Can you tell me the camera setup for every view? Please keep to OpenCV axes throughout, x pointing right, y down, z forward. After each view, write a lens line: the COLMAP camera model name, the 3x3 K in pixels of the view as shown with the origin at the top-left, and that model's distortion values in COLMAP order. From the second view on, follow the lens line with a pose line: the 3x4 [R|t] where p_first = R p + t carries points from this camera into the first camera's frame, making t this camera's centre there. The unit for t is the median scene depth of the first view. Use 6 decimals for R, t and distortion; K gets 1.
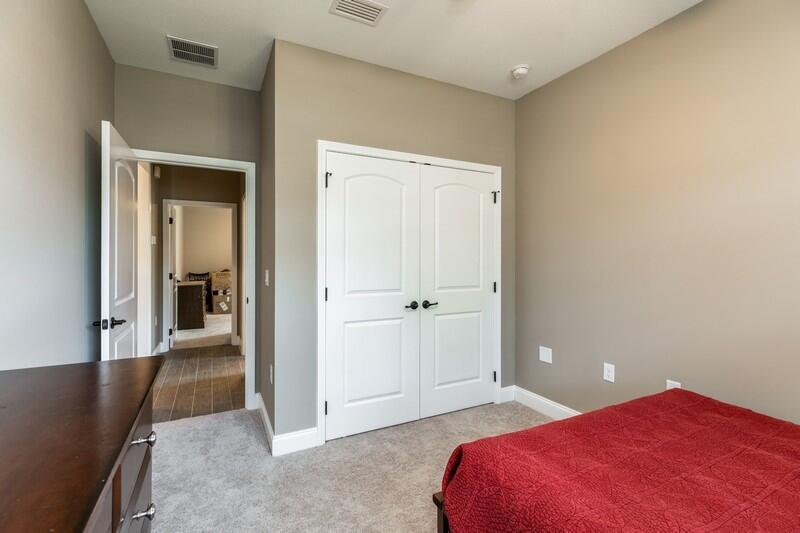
lens RADIAL K [[359.7, 0, 399.8], [0, 359.7, 263.6], [0, 0, 1]] dist [0.000801, 0.000041]
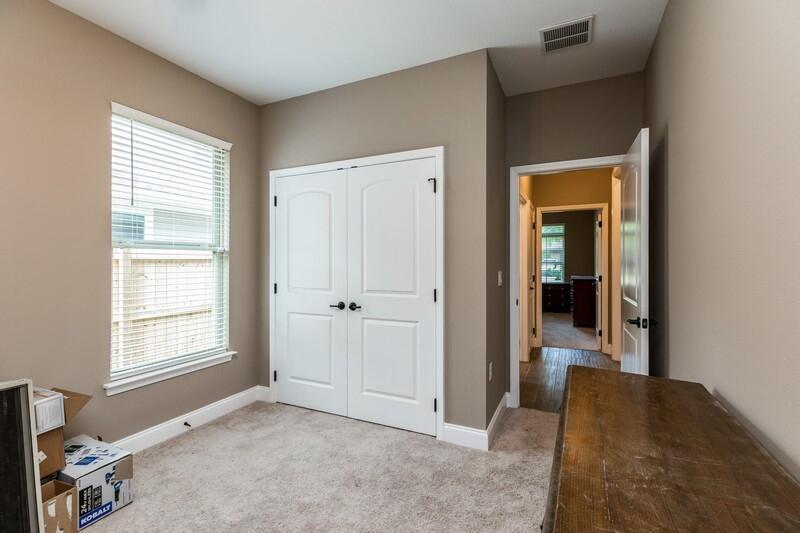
lens RADIAL K [[363.2, 0, 400.0], [0, 363.2, 266.5], [0, 0, 1]] dist [0.000111, 0.000161]
pose [[0.610781, 0.007828, -0.791761, 0.942366], [-0.004560, 0.999969, 0.006369, -0.005360], [0.791787, -0.000280, 0.610797, 0.471816]]
